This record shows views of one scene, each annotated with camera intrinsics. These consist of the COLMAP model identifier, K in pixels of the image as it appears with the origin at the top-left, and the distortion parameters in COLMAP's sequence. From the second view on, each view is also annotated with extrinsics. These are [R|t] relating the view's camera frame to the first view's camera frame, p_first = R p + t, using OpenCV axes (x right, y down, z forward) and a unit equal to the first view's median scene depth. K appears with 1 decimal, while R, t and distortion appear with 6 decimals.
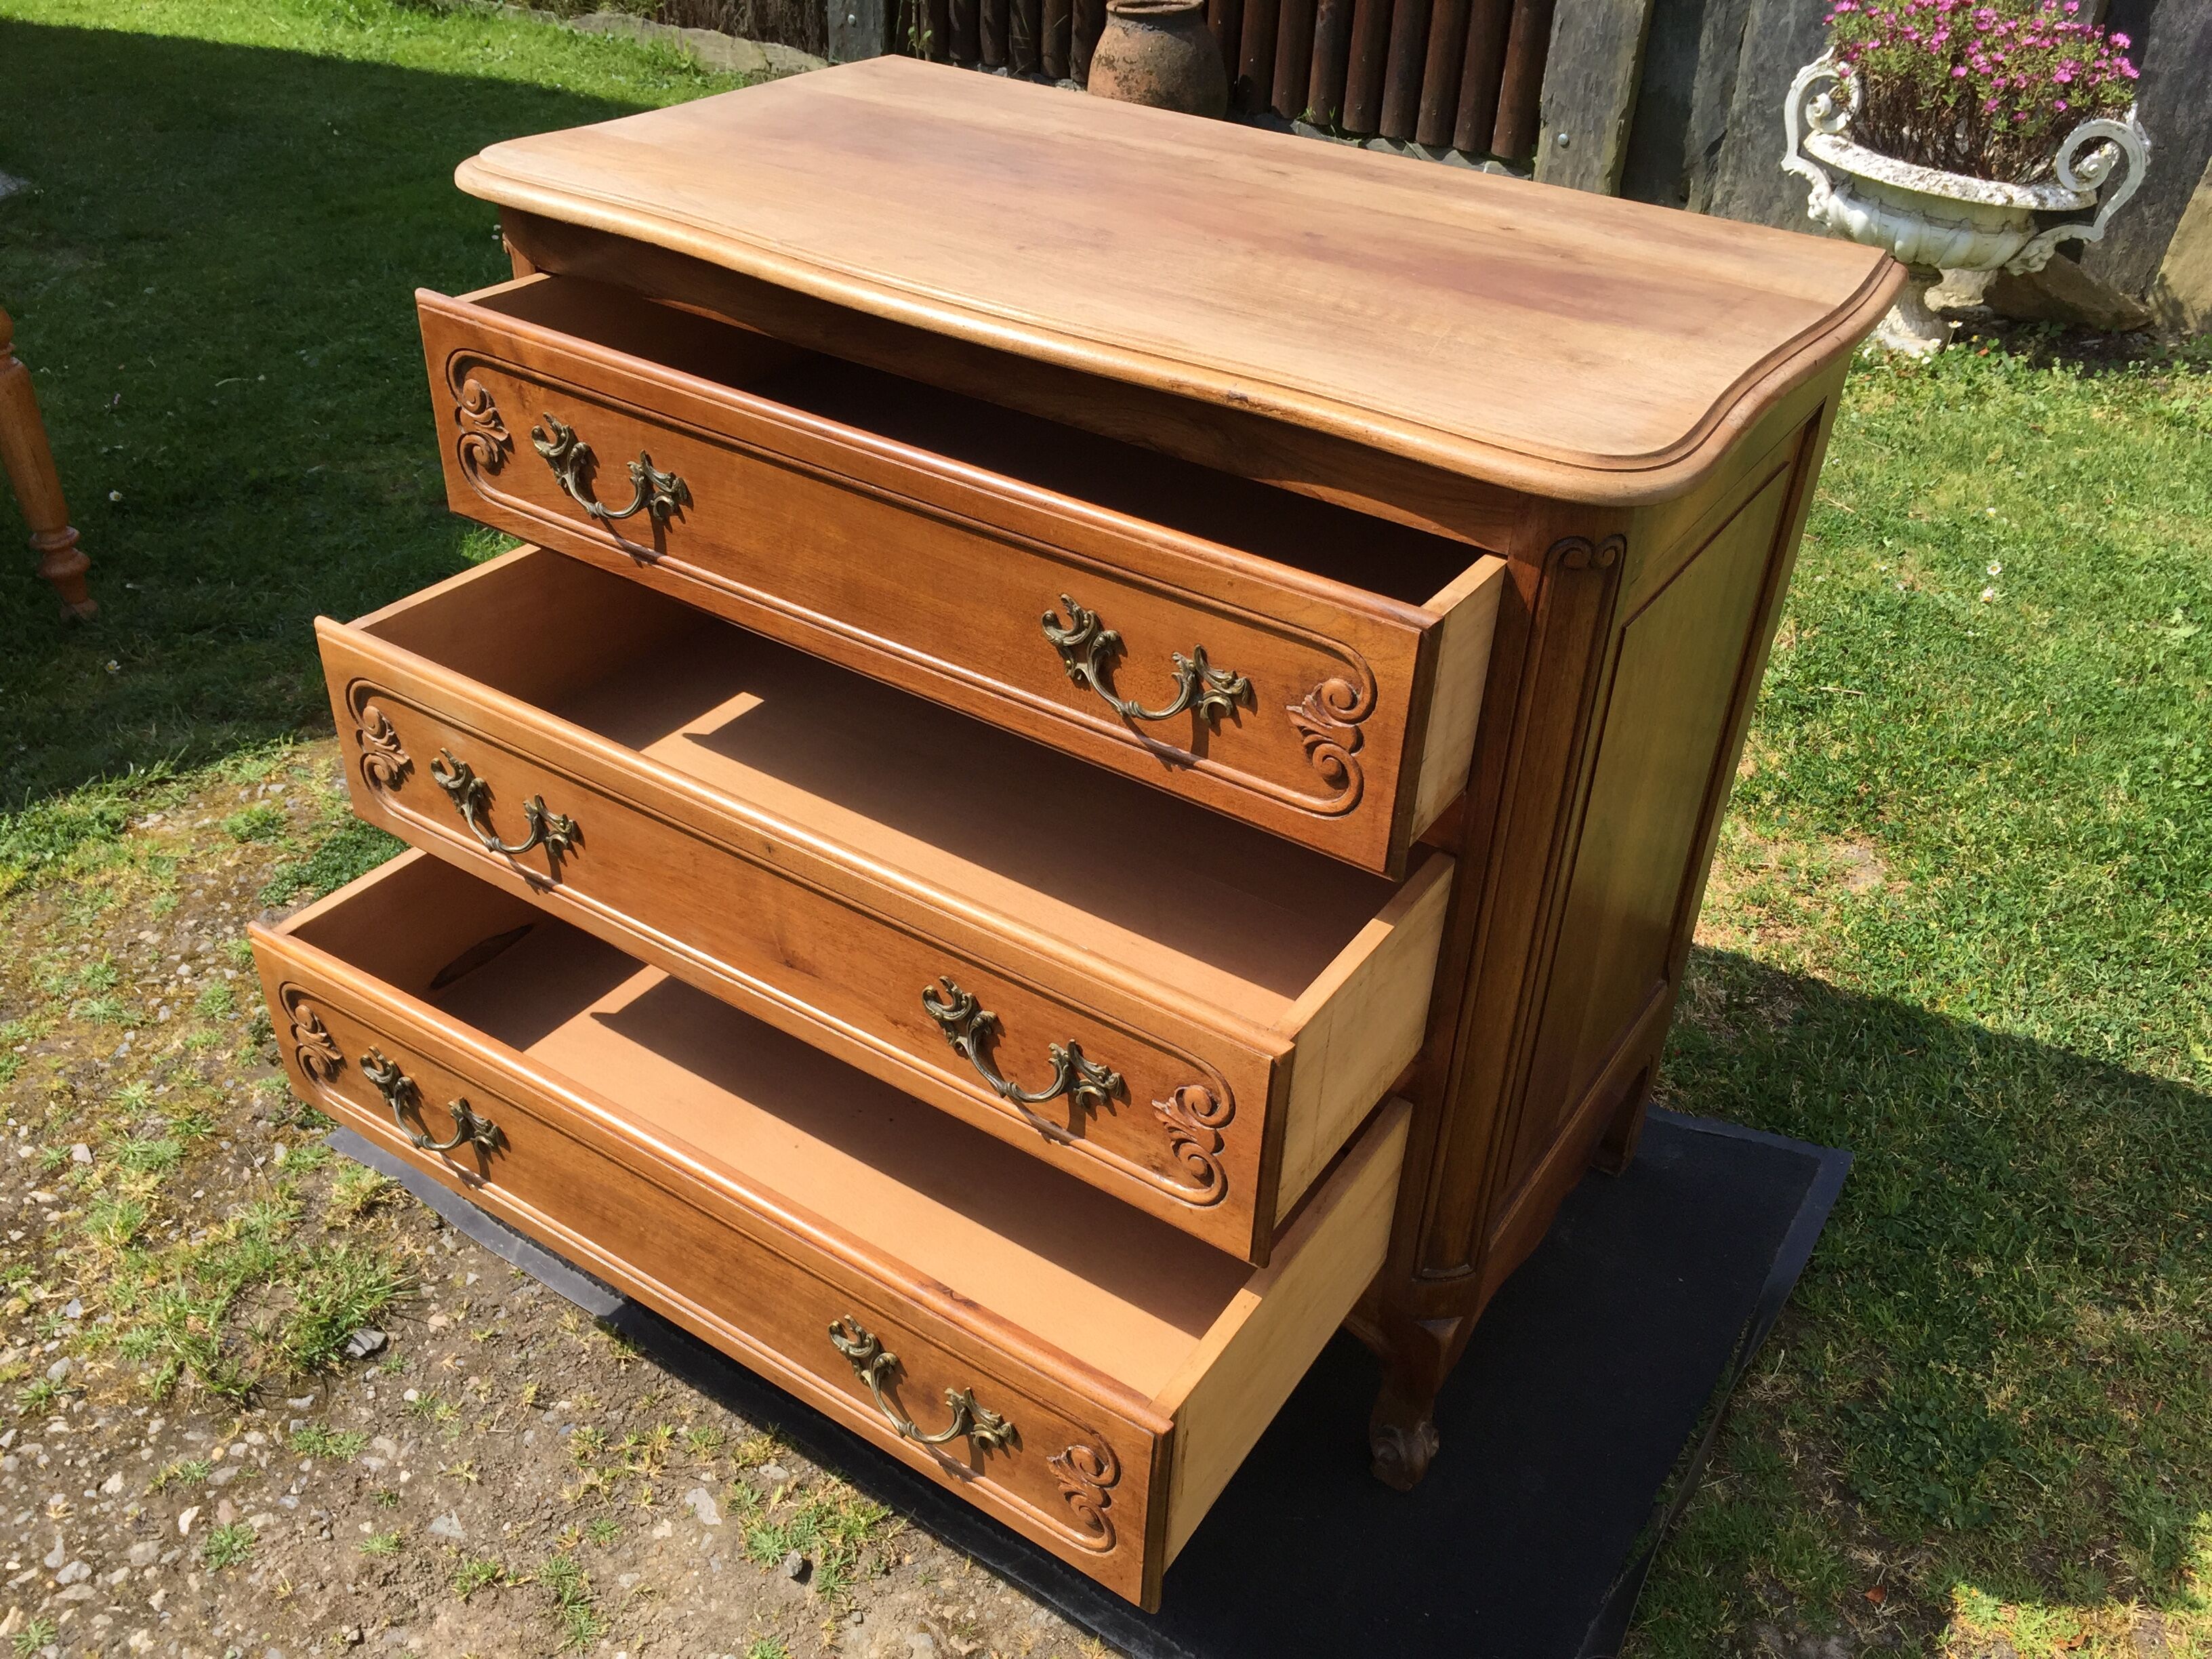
lens RADIAL K [[1855.8, 0, 1144.2], [0, 1855.8, 824.0], [0, 0, 1]] dist [0.078823, -0.103912]
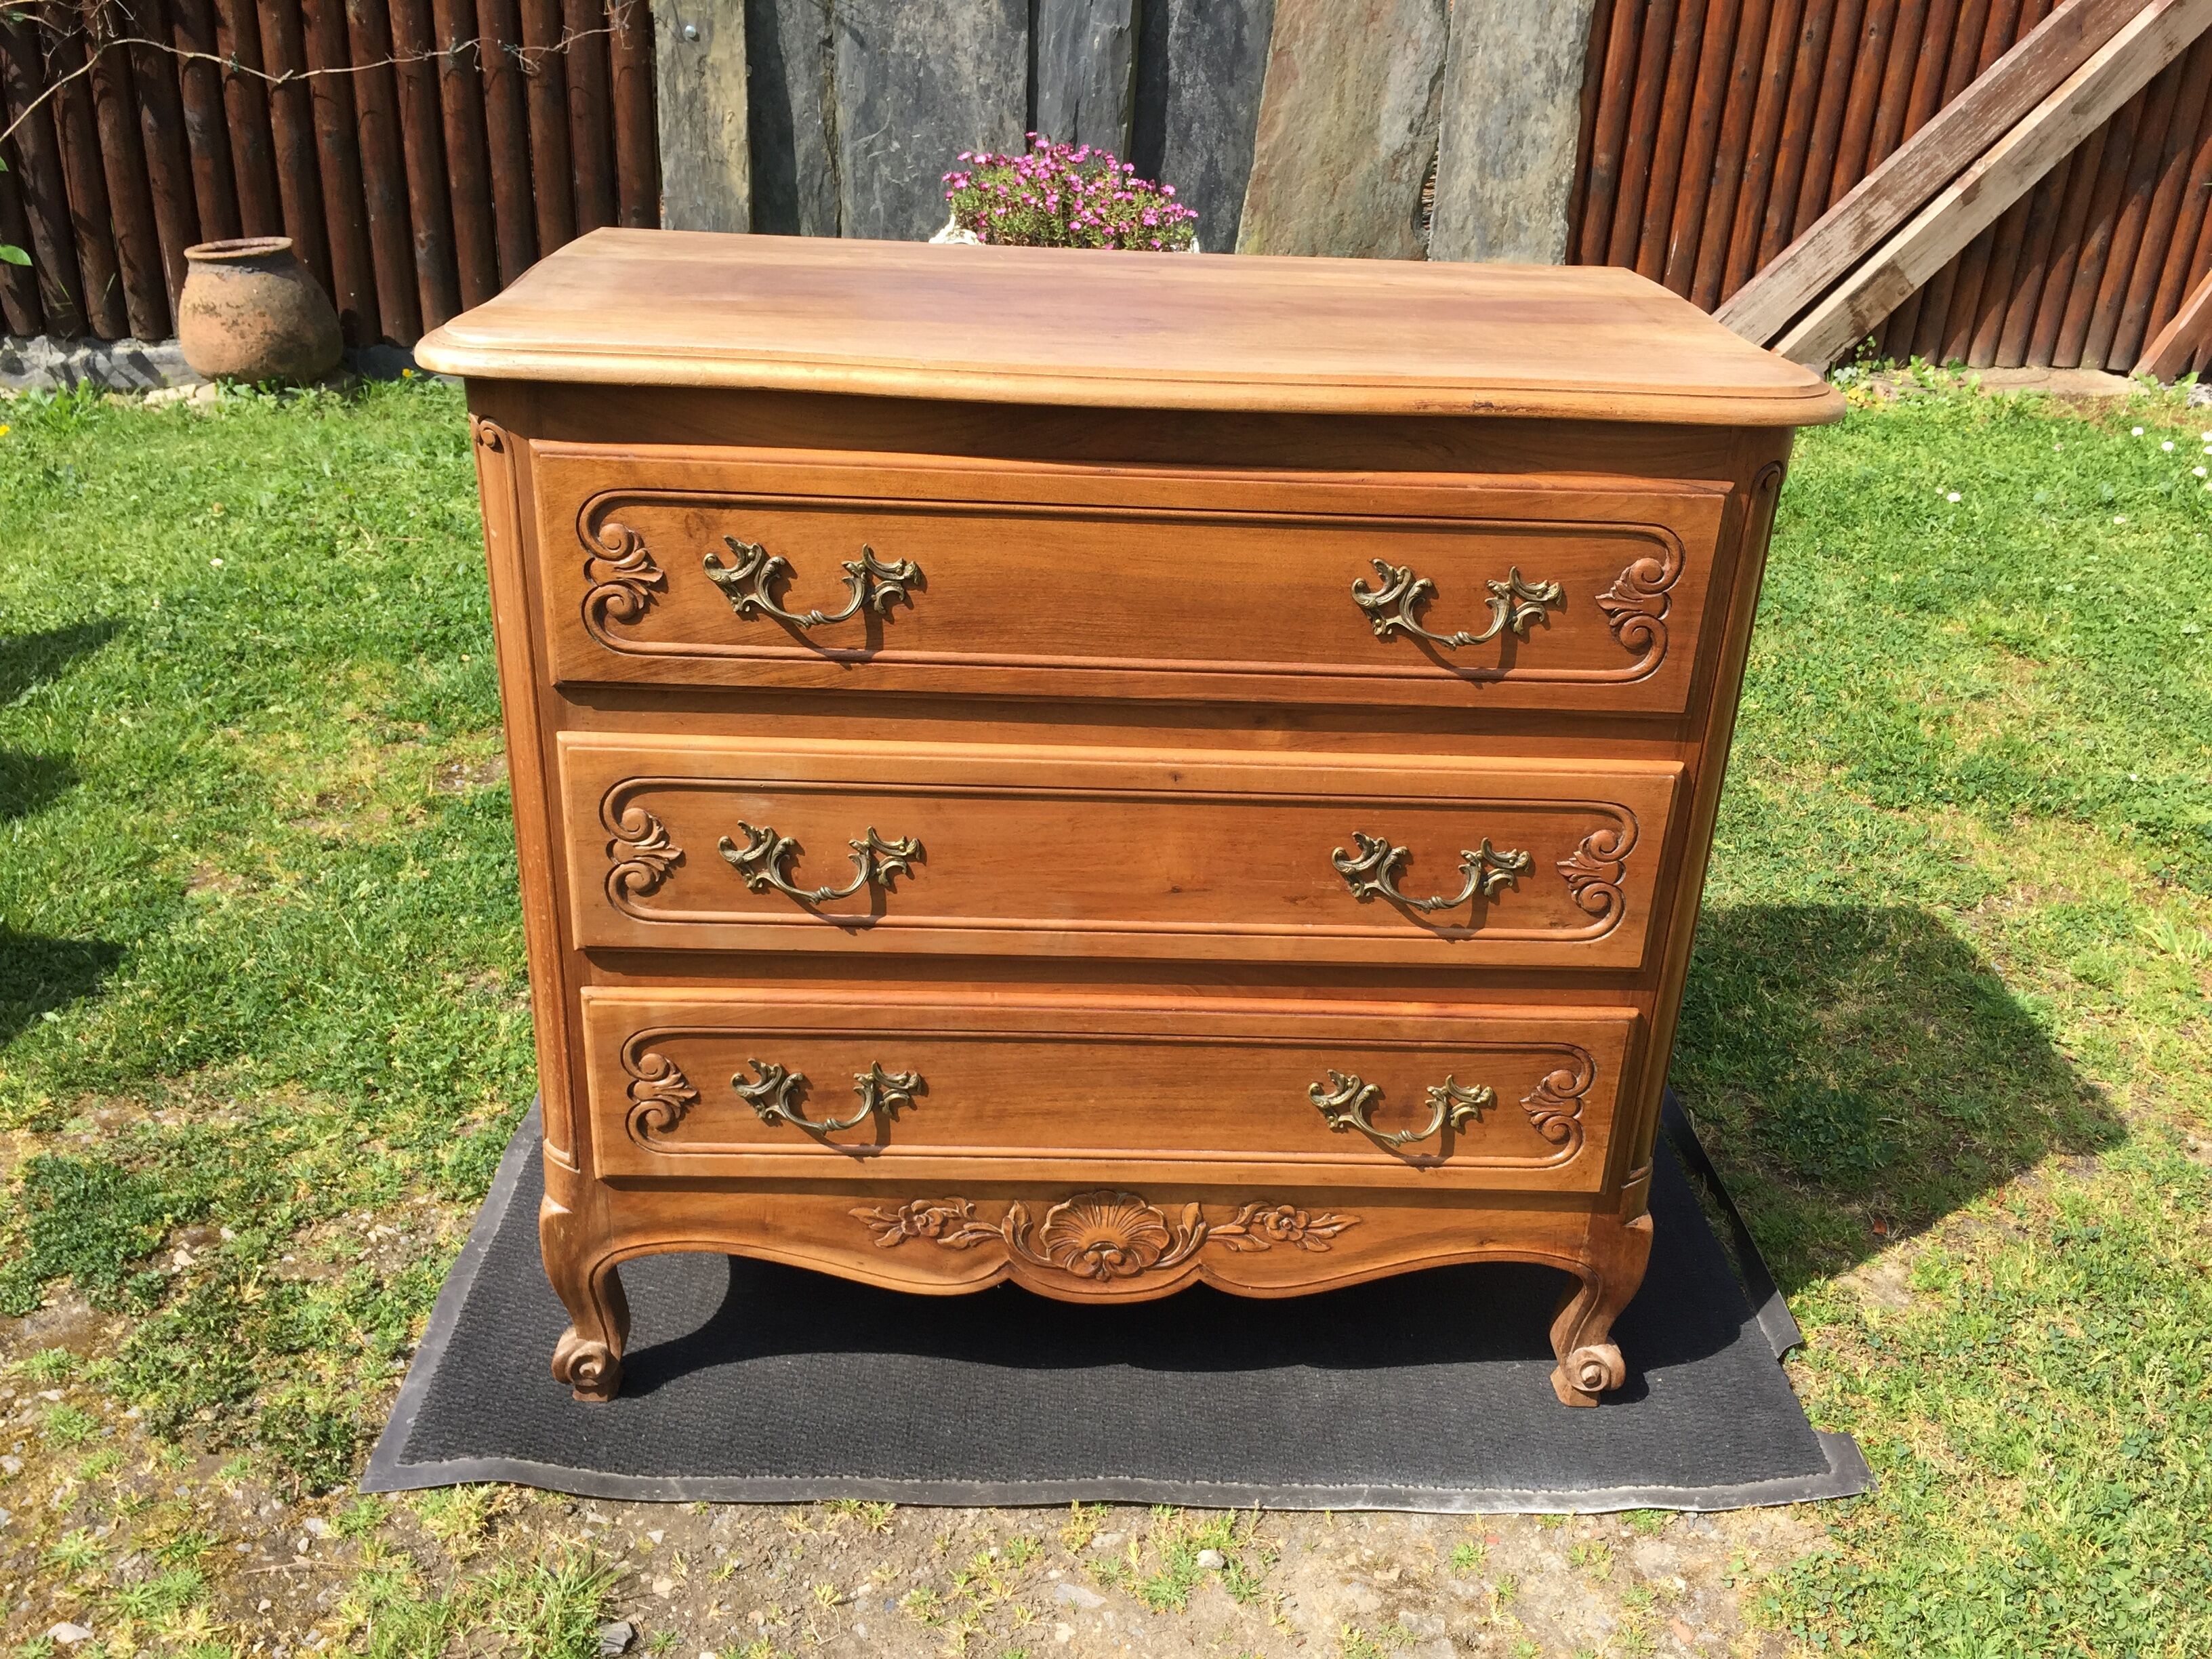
lens RADIAL K [[1855.8, 0, 1111.8], [0, 1855.8, 817.2], [0, 0, 1]] dist [0.078823, -0.103912]
pose [[0.822922, -0.250642, 0.509880, -0.602407], [0.310152, 0.950095, -0.033532, 0.017715], [-0.476030, 0.185734, 0.859592, 0.080021]]
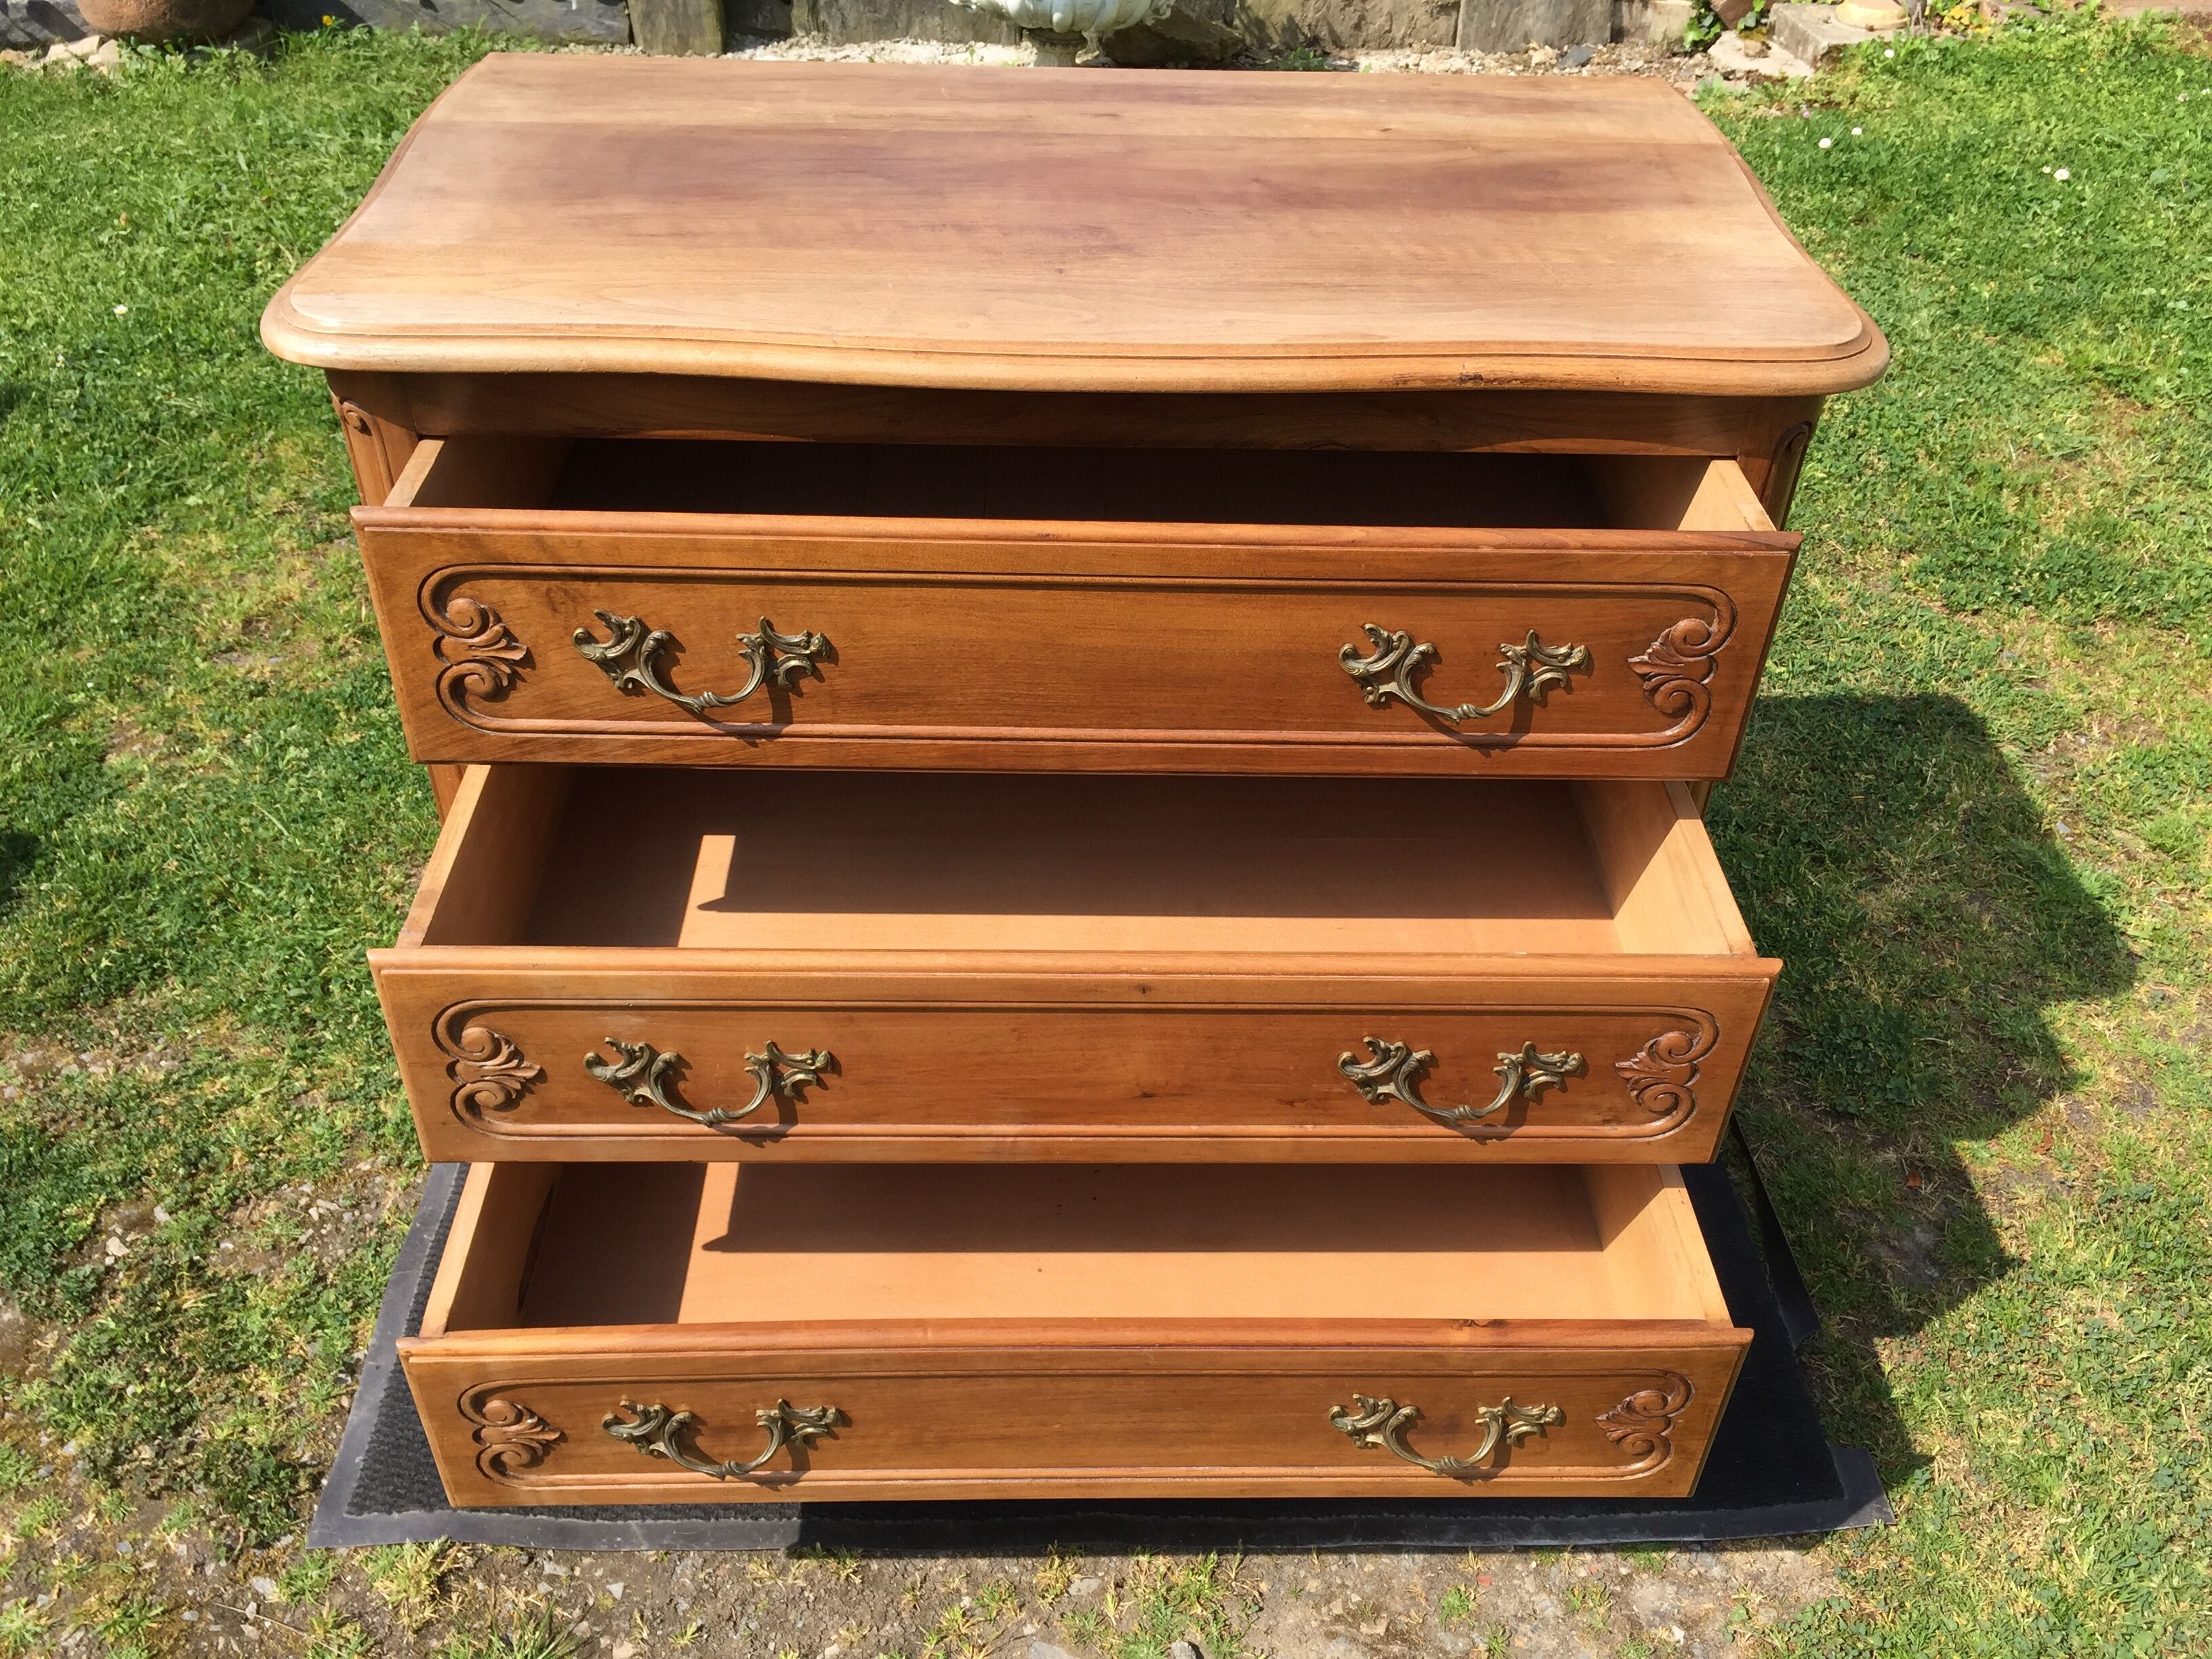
lens RADIAL K [[1855.8, 0, 1112.8], [0, 1855.8, 818.2], [0, 0, 1]] dist [0.078823, -0.103912]
pose [[0.827602, -0.365820, 0.425735, -0.447228], [0.318772, 0.930592, 0.179954, -0.183315], [-0.462016, -0.013218, 0.886773, 0.154336]]
